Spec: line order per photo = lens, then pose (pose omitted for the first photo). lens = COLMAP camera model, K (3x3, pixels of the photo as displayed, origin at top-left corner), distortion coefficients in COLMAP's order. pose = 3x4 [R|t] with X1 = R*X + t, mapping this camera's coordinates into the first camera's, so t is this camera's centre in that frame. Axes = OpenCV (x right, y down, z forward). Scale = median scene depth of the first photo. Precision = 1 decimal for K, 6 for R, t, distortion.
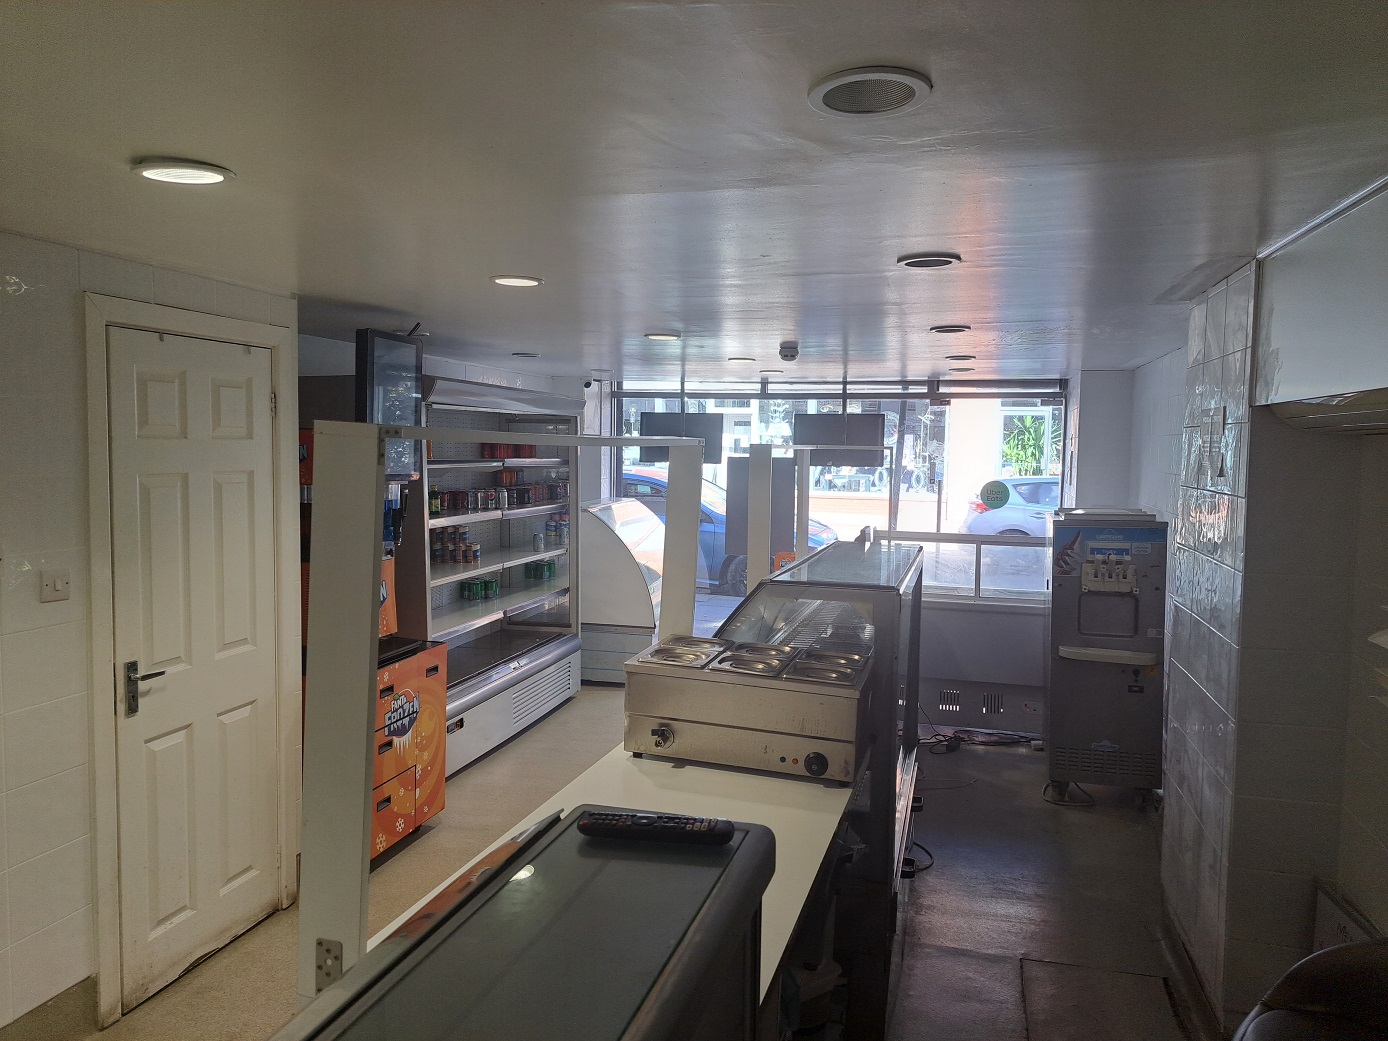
lens RADIAL K [[980.7, 0, 699.2], [0, 980.7, 513.8], [0, 0, 1]] dist [0.038526, -0.035507]
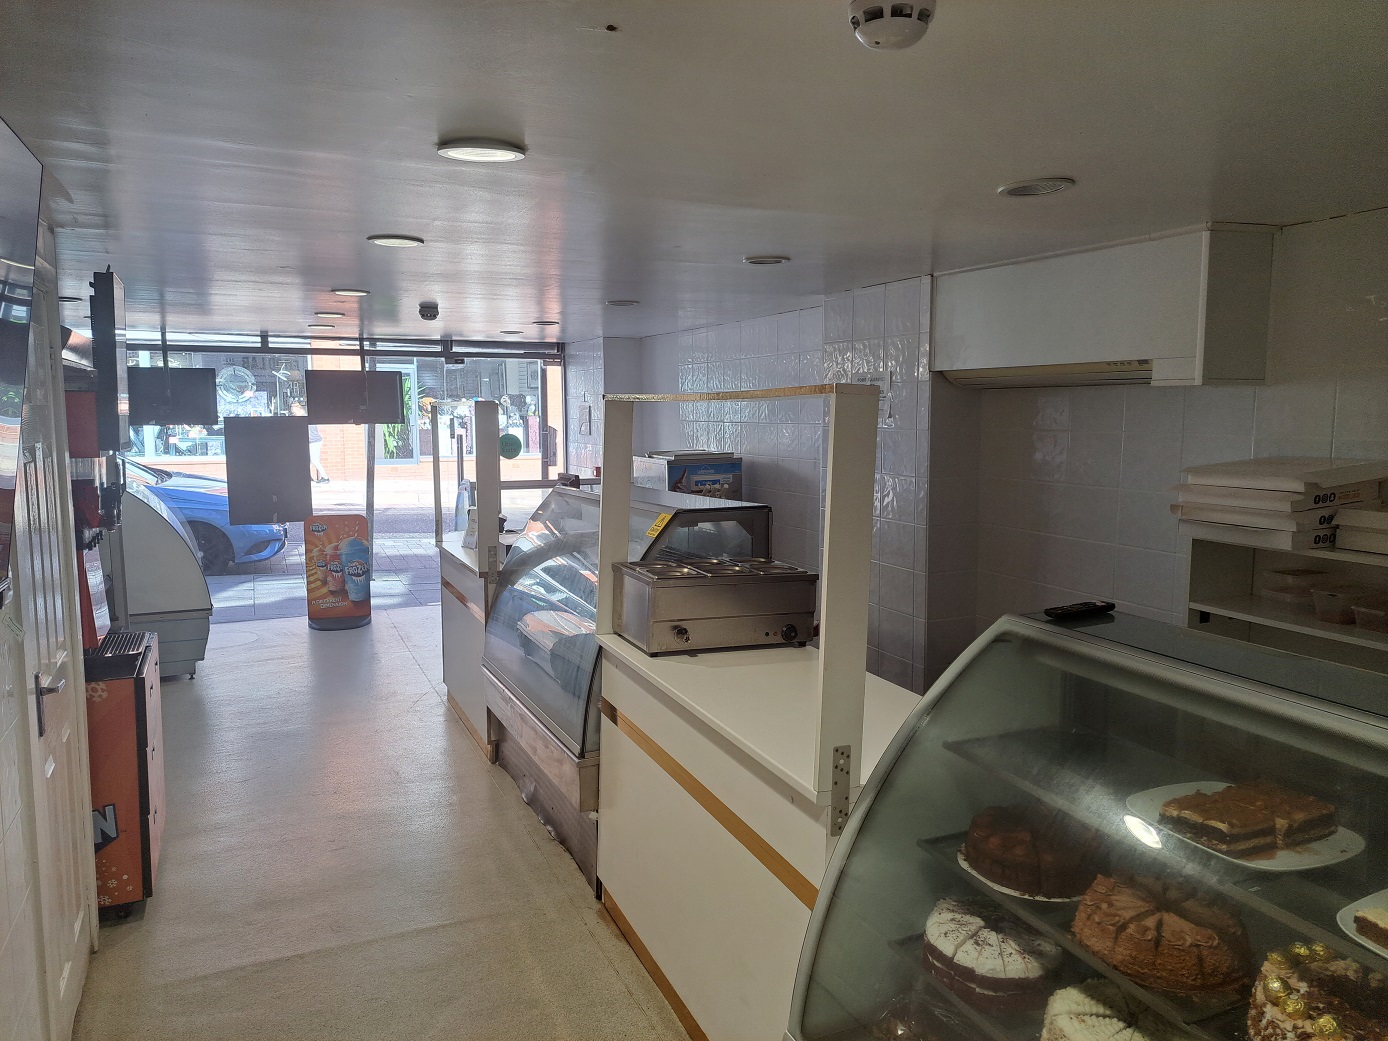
lens RADIAL K [[980.7, 0, 702.2], [0, 980.7, 525.8], [0, 0, 1]] dist [0.038526, -0.035507]
pose [[0.778442, -0.089306, 0.621331, -0.460075], [0.055092, 0.995728, 0.074097, -0.001361], [-0.625295, -0.023450, 0.780036, 0.007394]]
